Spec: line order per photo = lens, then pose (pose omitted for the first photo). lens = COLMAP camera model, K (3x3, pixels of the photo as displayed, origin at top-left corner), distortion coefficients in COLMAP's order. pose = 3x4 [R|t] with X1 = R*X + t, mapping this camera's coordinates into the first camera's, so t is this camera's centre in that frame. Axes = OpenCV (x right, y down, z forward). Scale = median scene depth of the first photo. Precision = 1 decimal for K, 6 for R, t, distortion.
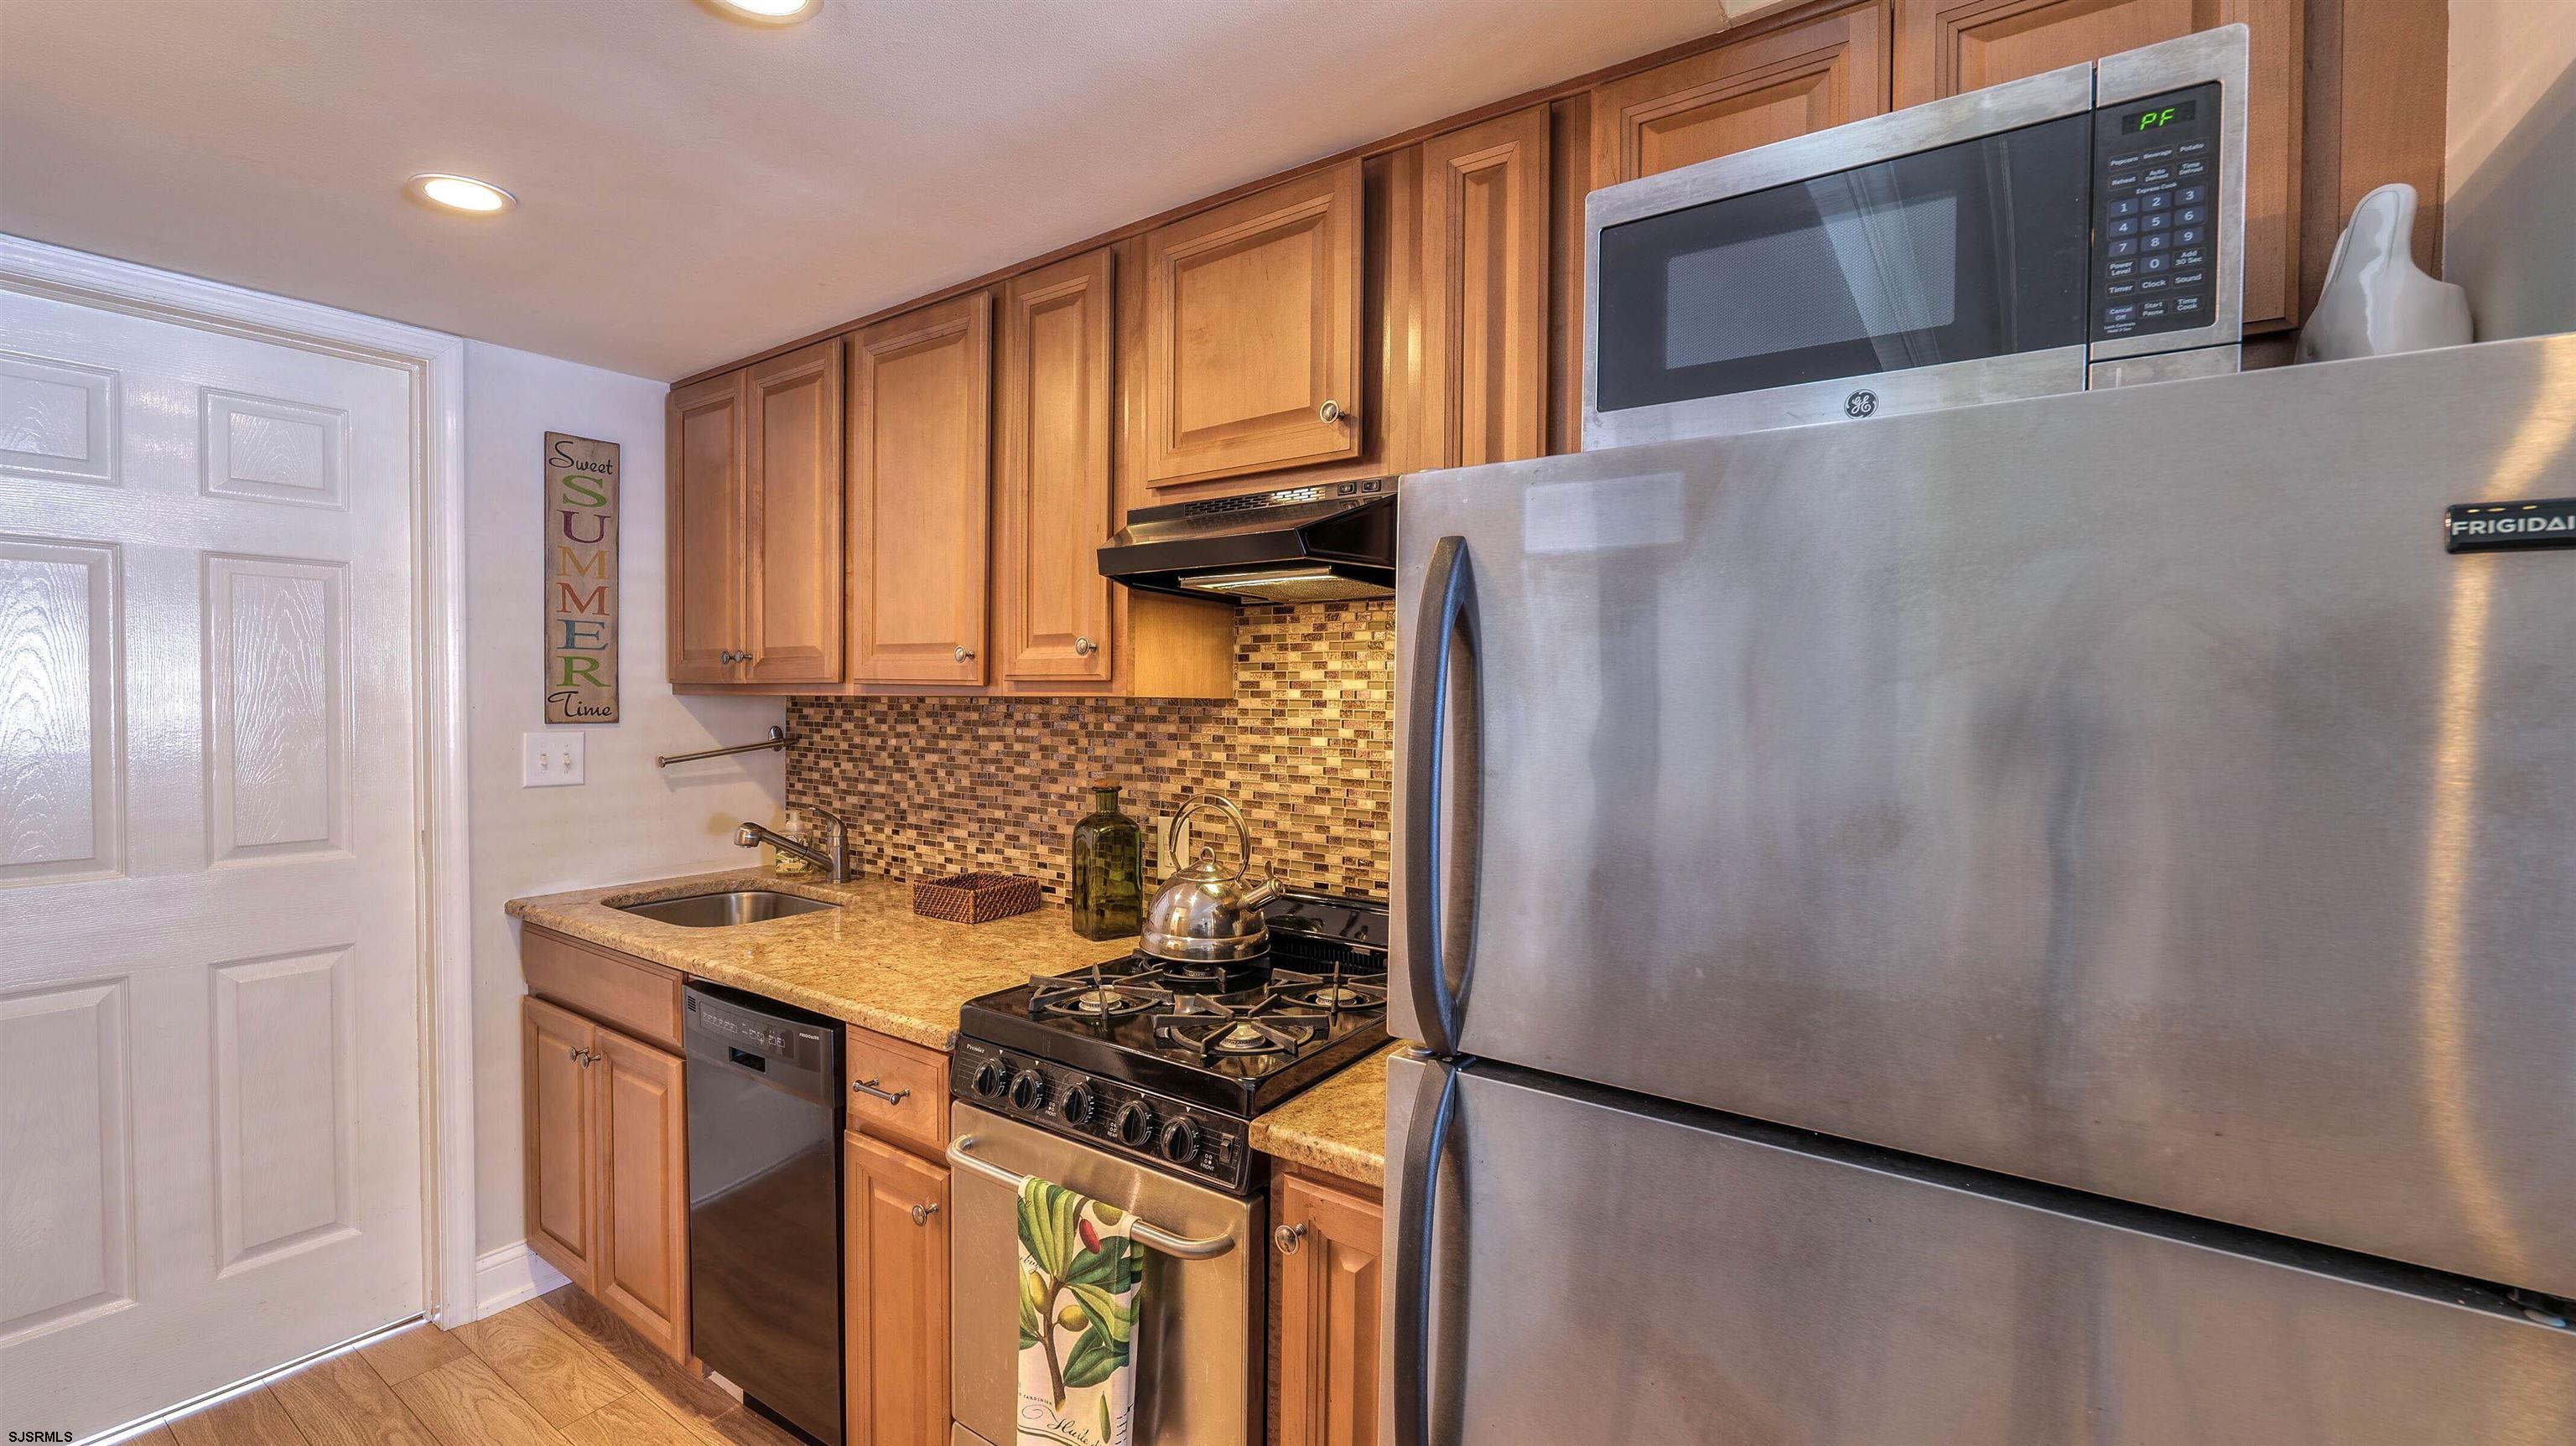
lens RADIAL K [[1050.3, 0, 1270.6], [0, 1050.3, 715.8], [0, 0, 1]] dist [-0.010403, 0.000579]
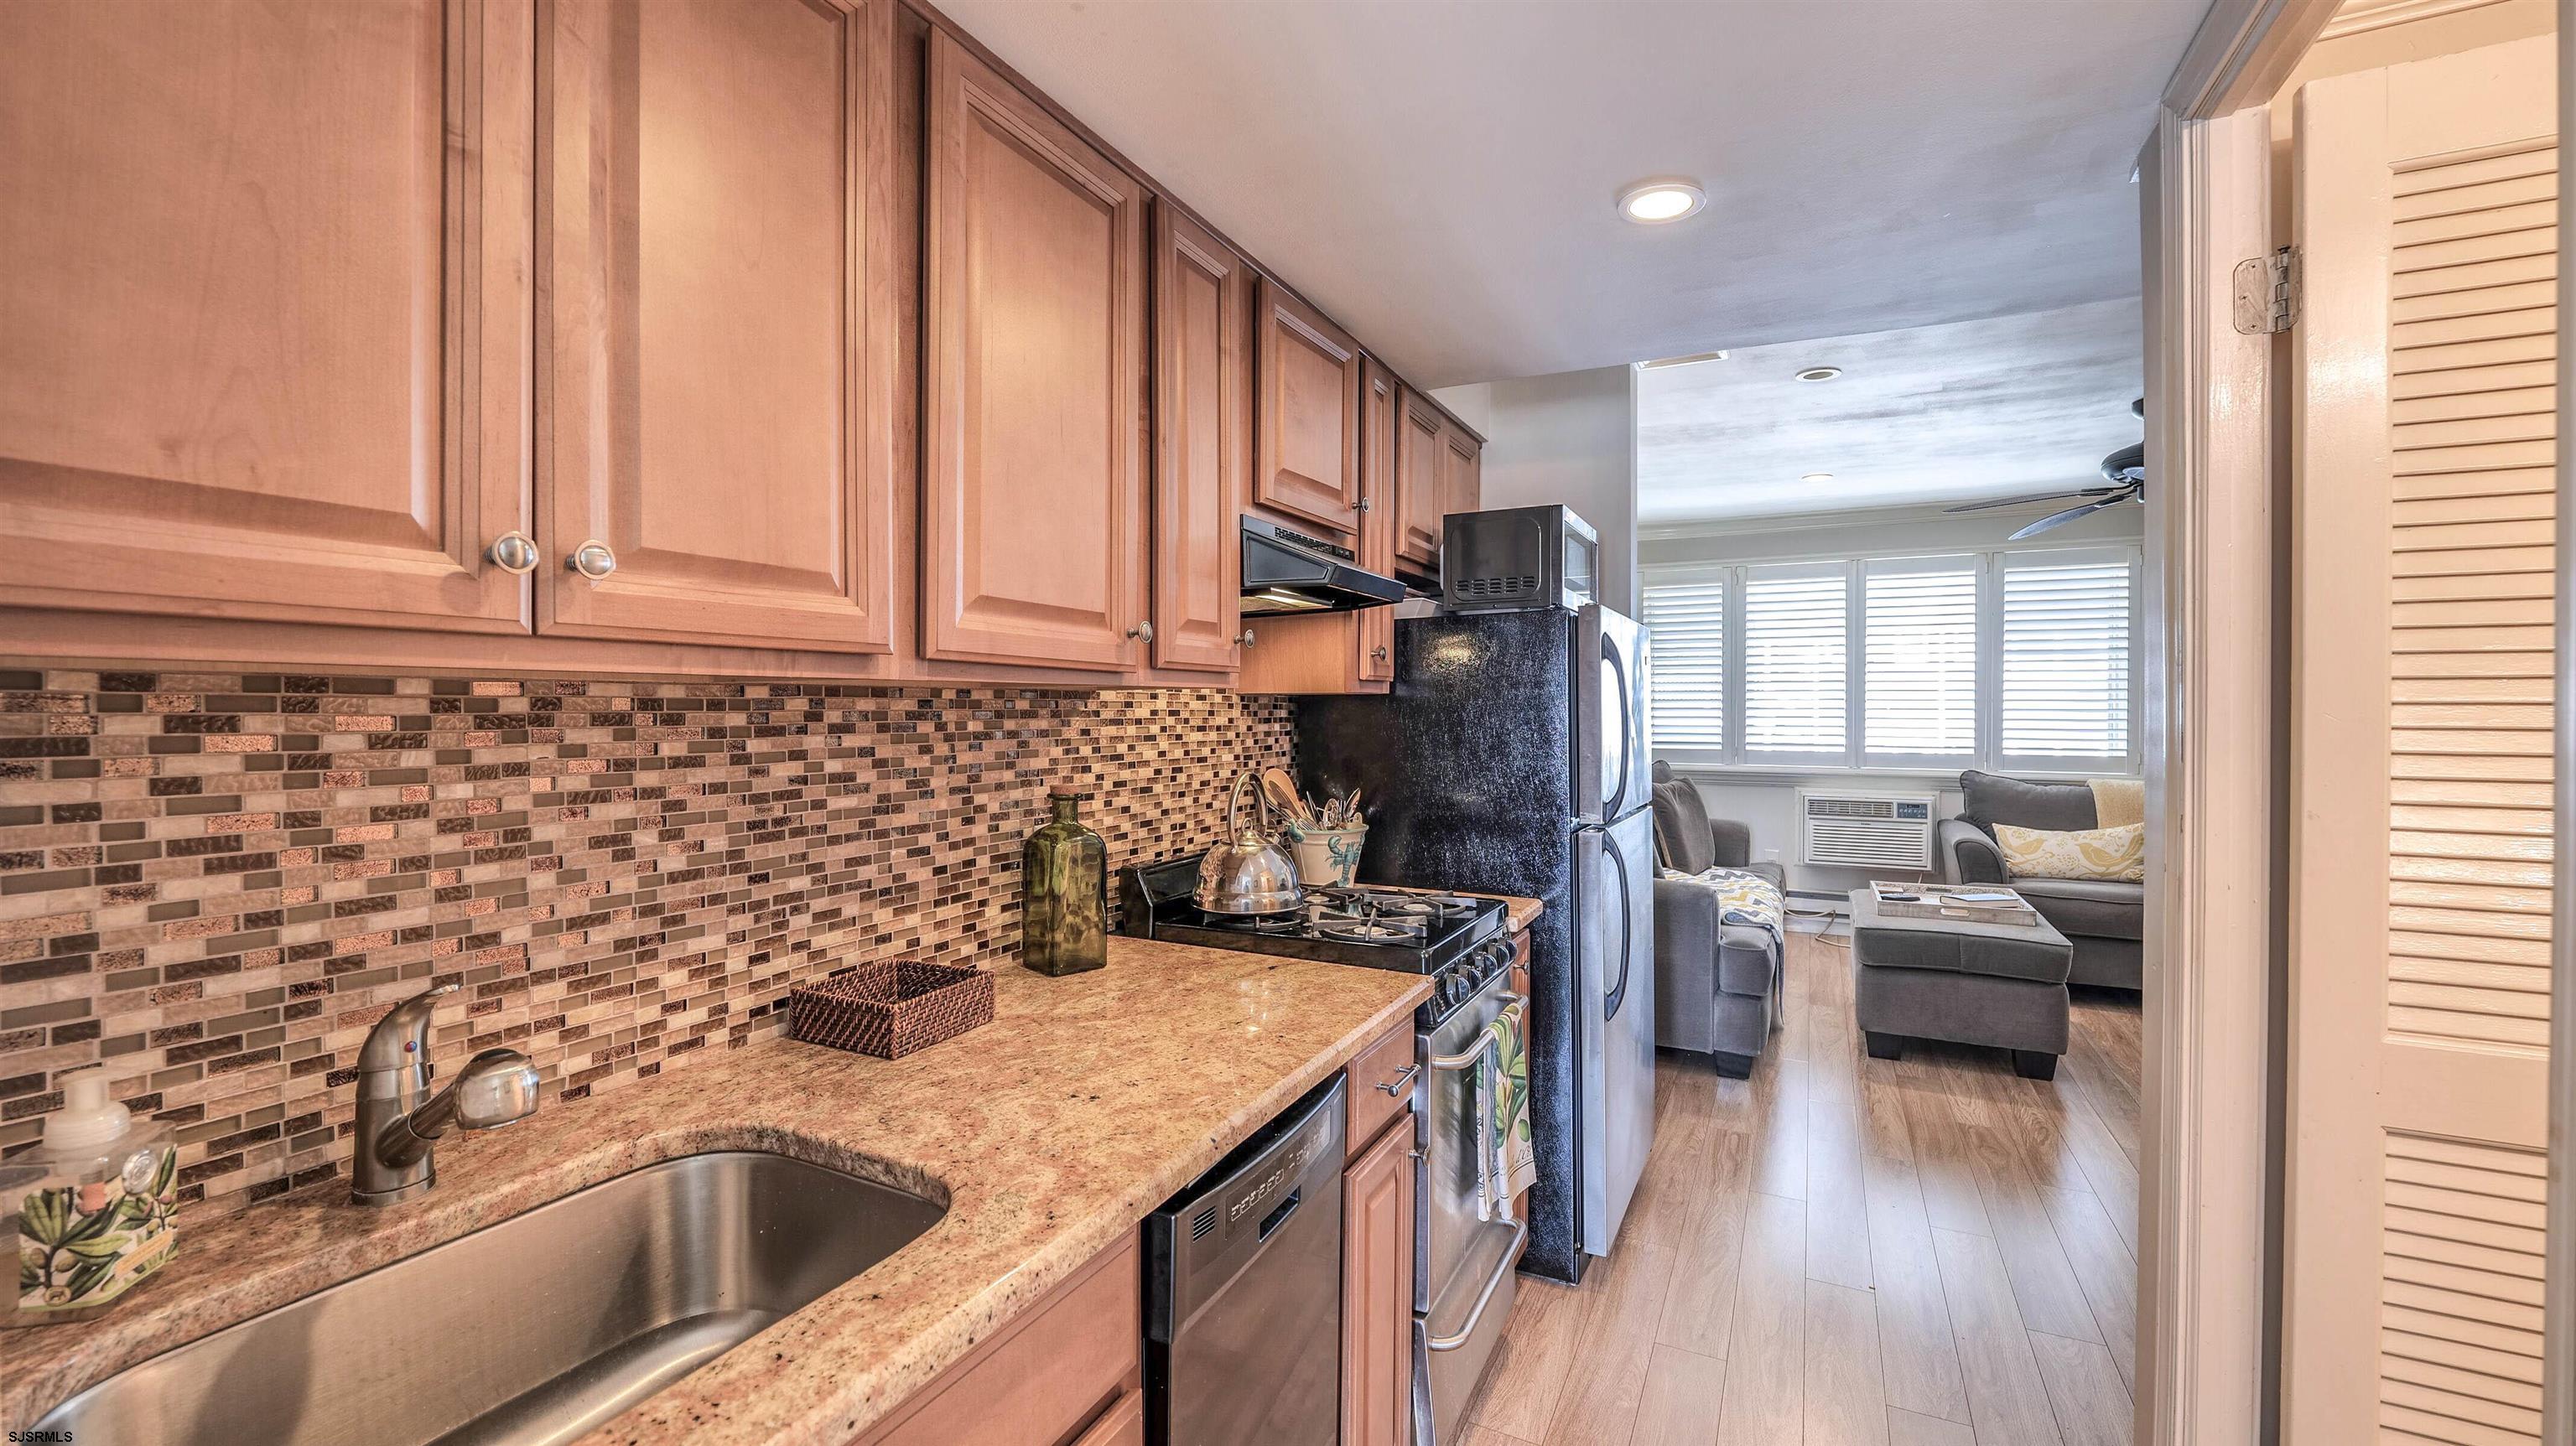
lens RADIAL K [[1050.3, 0, 1270.6], [0, 1050.3, 715.8], [0, 0, 1]] dist [-0.010403, 0.000579]
pose [[-0.130691, -0.016701, 0.991282, -0.932335], [0.015172, 0.999707, 0.018843, -0.008110], [-0.991307, 0.017503, -0.130400, 0.864935]]
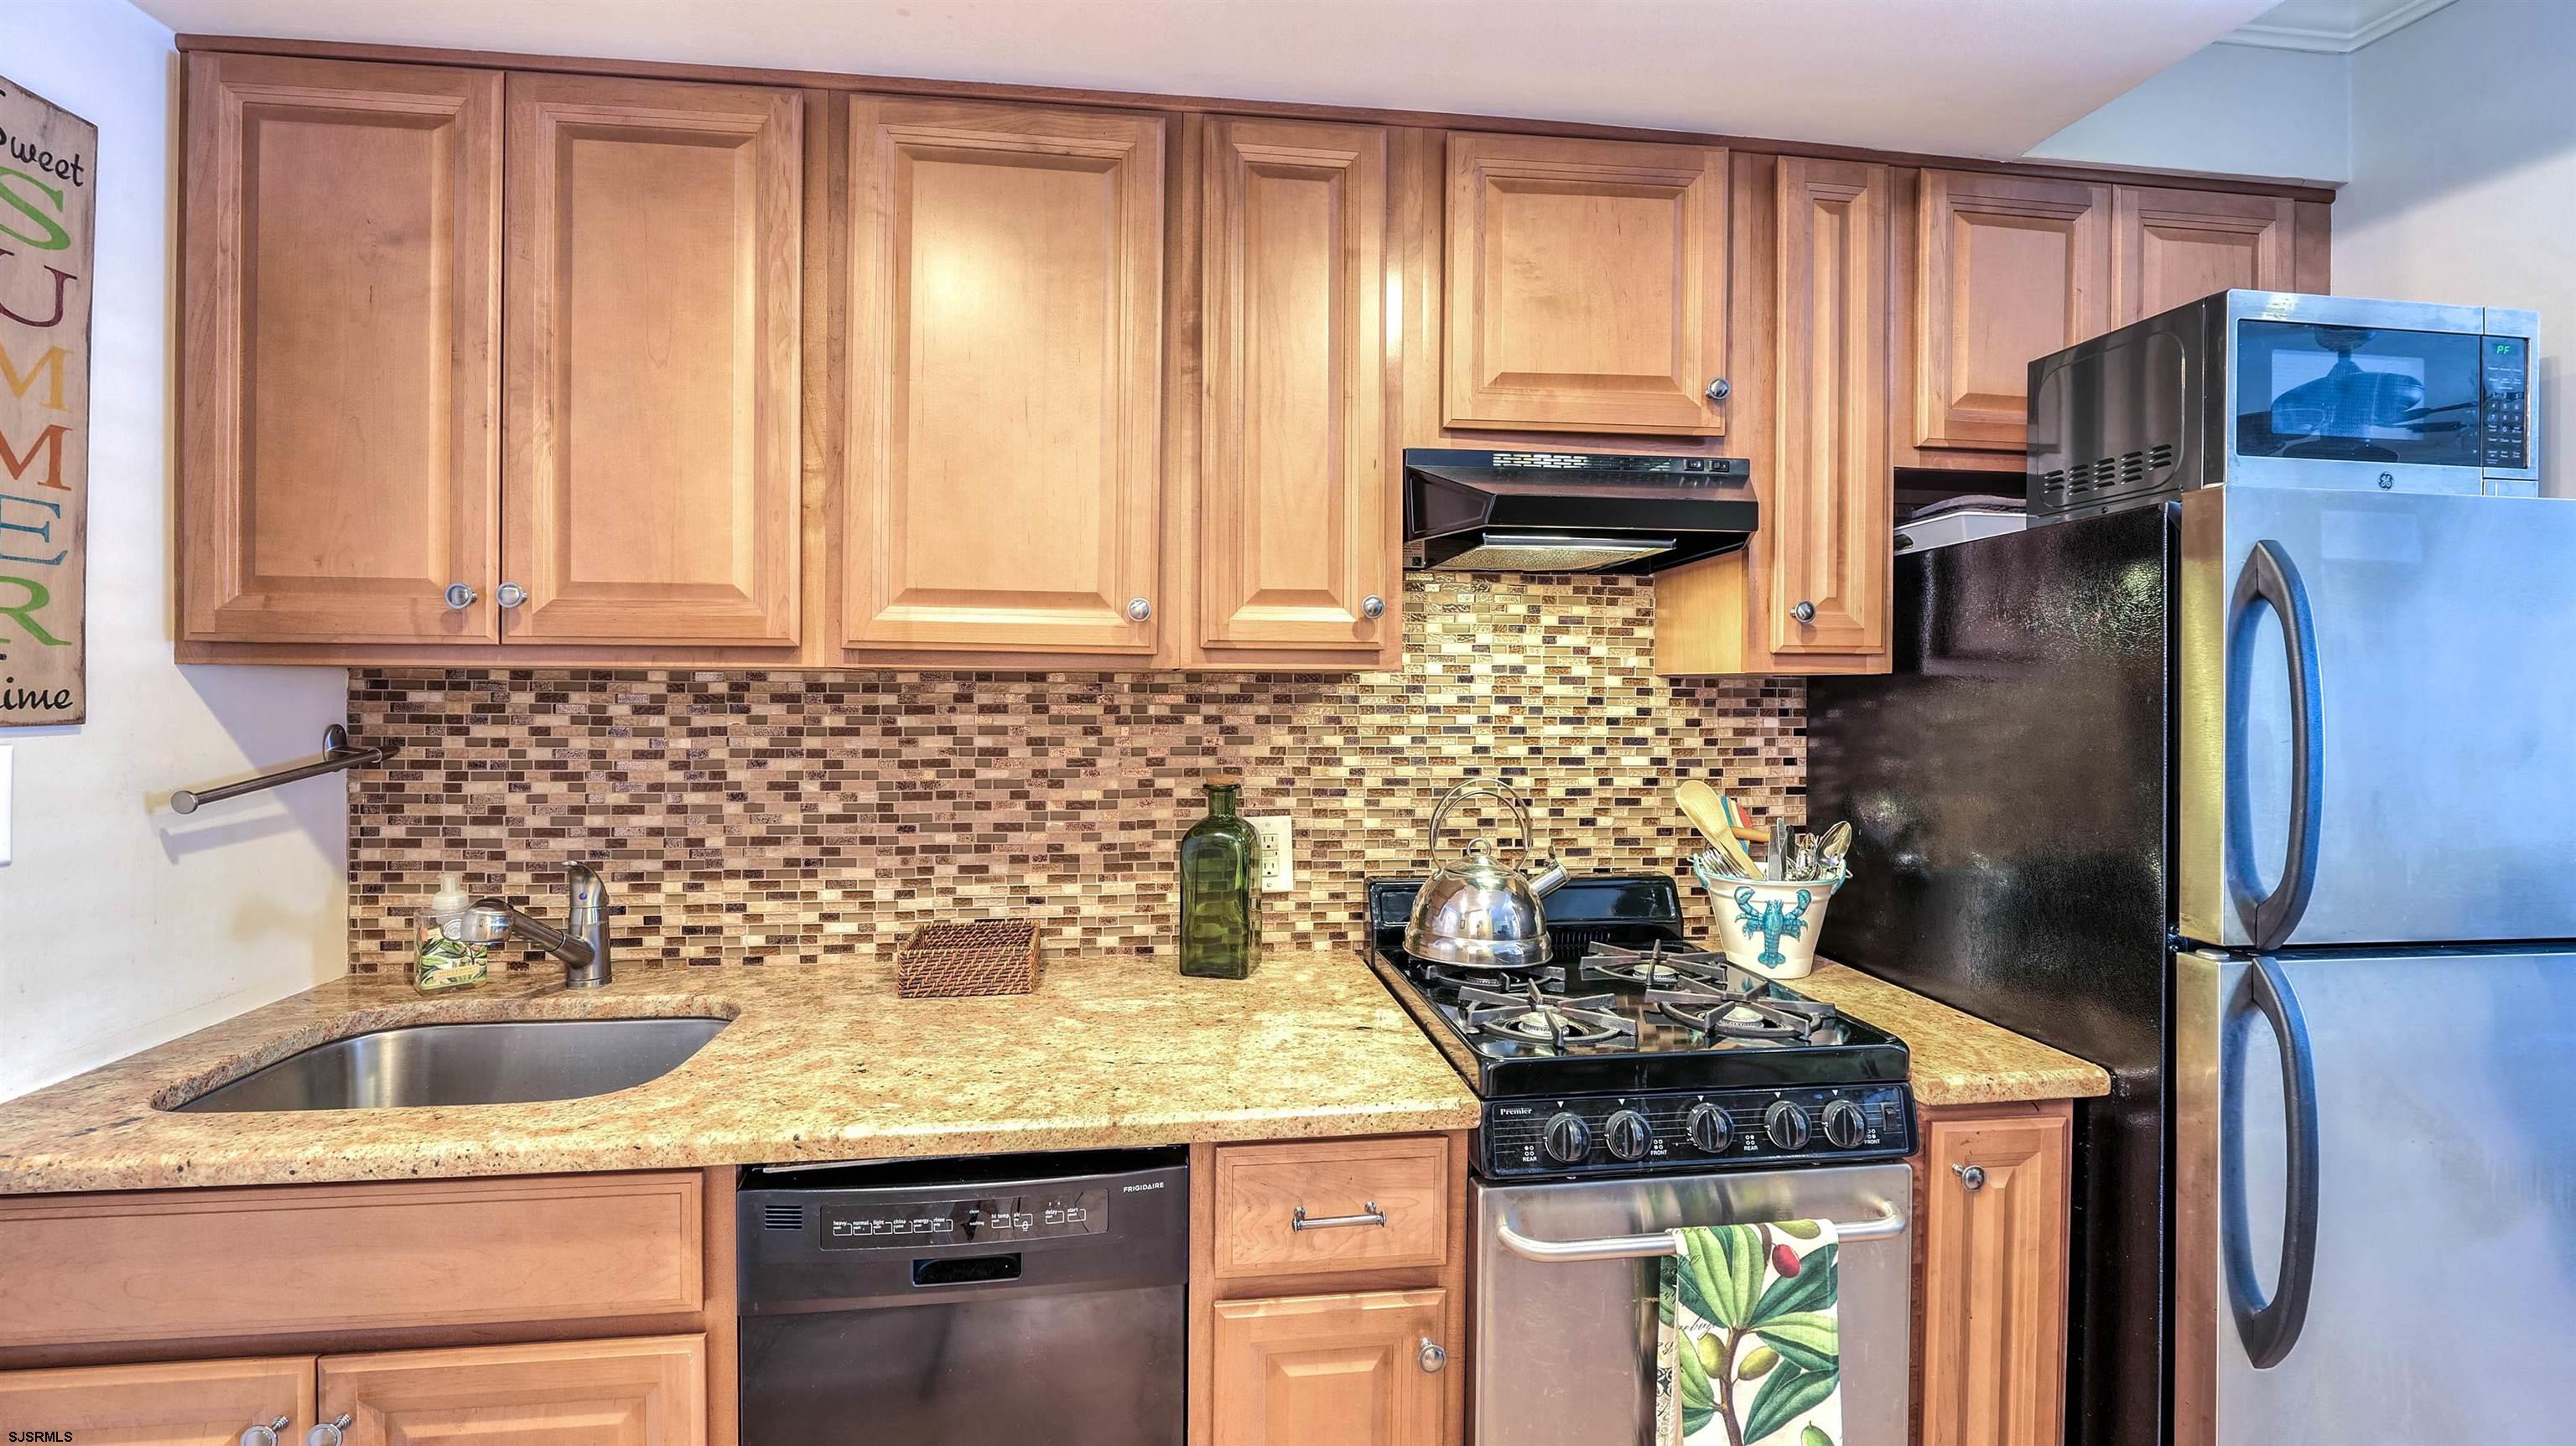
lens RADIAL K [[1097.7, 0, 1284.1], [0, 1097.7, 691.6], [0, 0, 1]] dist [-0.011736, 0.000418]
pose [[0.740648, -0.007508, 0.671851, -0.620492], [0.012409, 0.999920, -0.002506, 0.000173], [-0.671779, 0.010193, 0.740682, 0.322851]]
